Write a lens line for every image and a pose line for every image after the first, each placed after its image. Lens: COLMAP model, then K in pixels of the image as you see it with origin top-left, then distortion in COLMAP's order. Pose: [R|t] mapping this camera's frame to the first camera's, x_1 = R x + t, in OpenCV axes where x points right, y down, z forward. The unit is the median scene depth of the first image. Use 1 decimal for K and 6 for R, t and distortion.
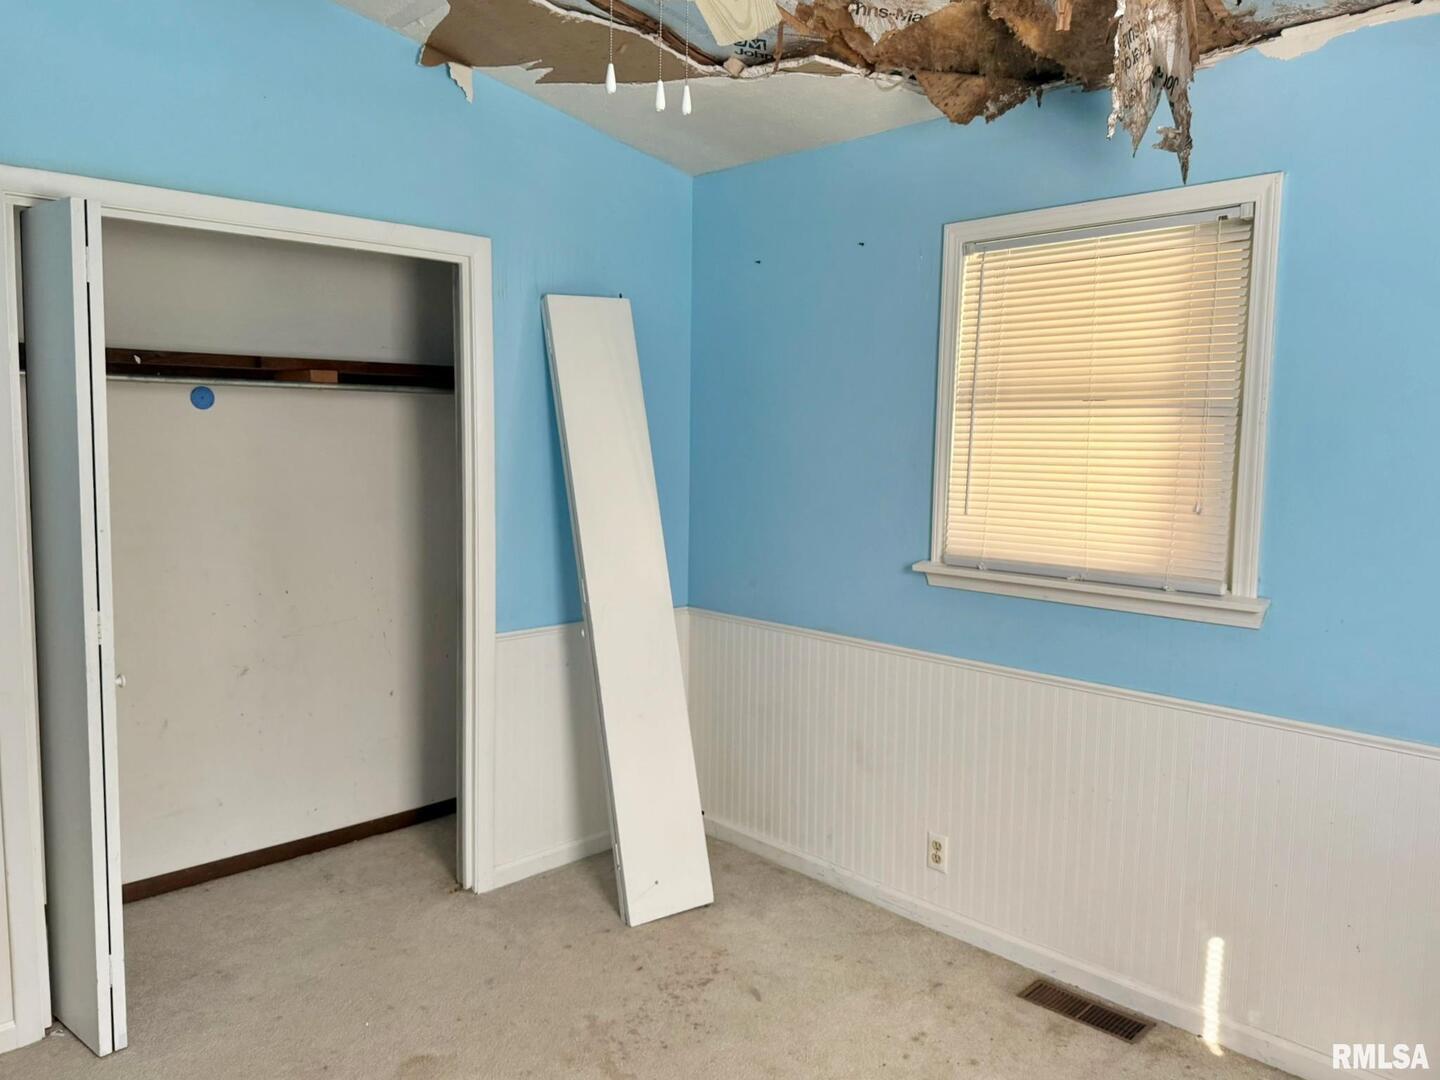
lens RADIAL K [[1014.9, 0, 696.8], [0, 1014.9, 529.7], [0, 0, 1]] dist [0.079001, -0.122336]
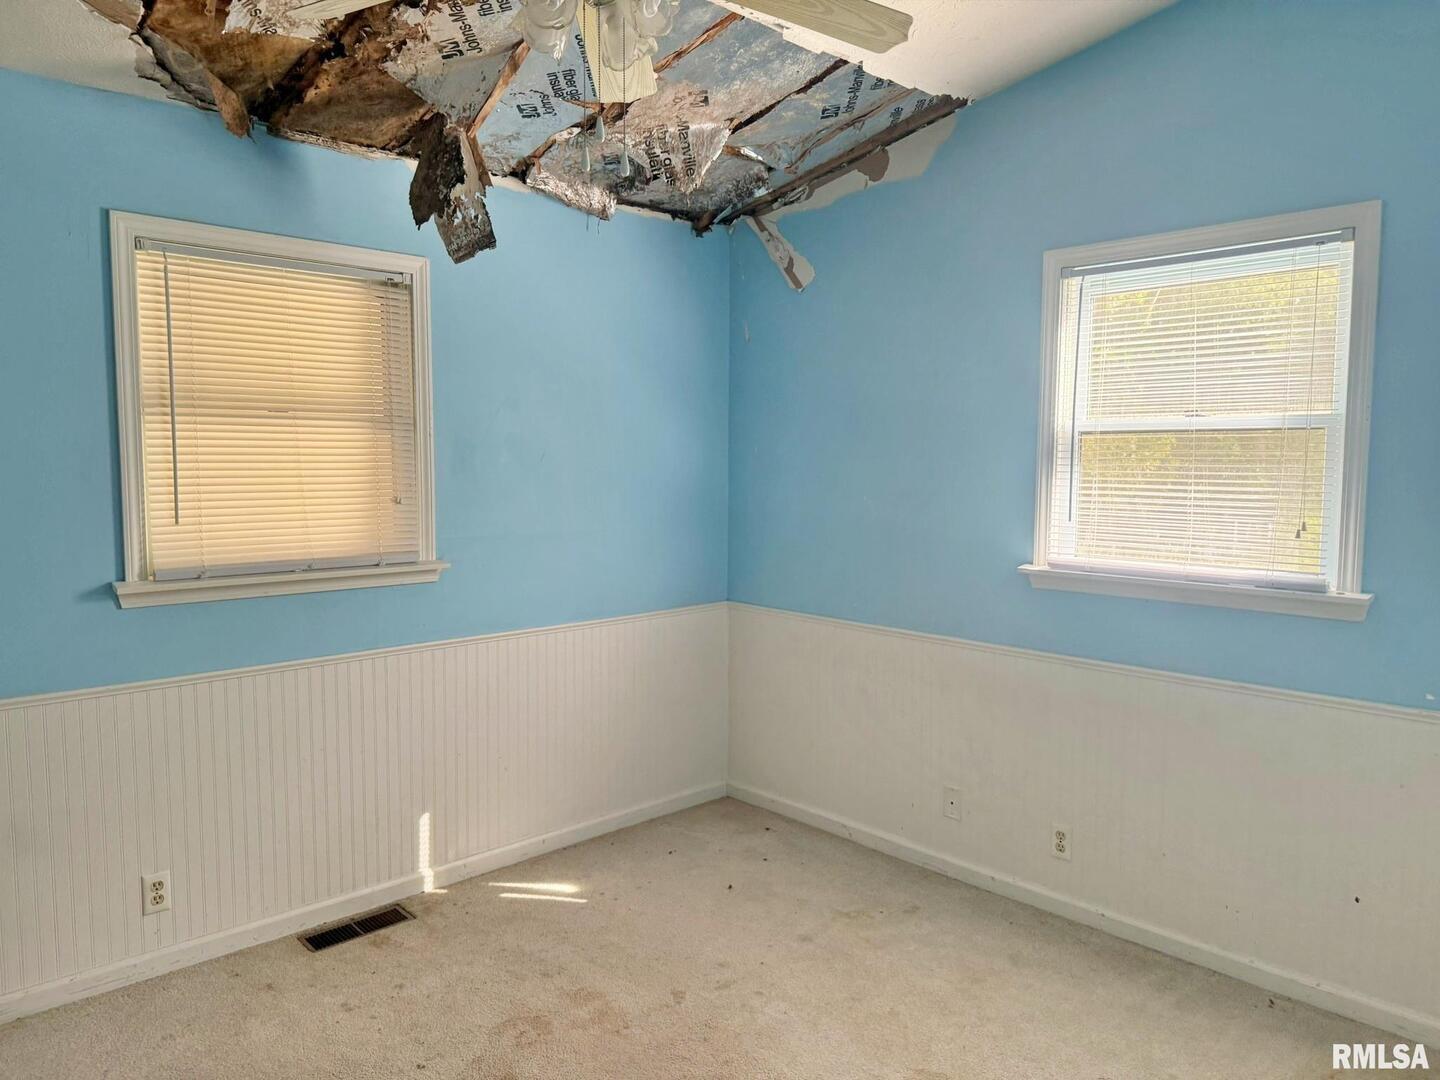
lens RADIAL K [[1014.9, 0, 696.8], [0, 1014.9, 529.7], [0, 0, 1]] dist [0.079001, -0.122336]
pose [[0.026286, -0.085460, 0.995995, -0.713706], [0.083774, 0.993023, 0.082994, -0.051383], [-0.996138, 0.081257, 0.033262, 0.504636]]
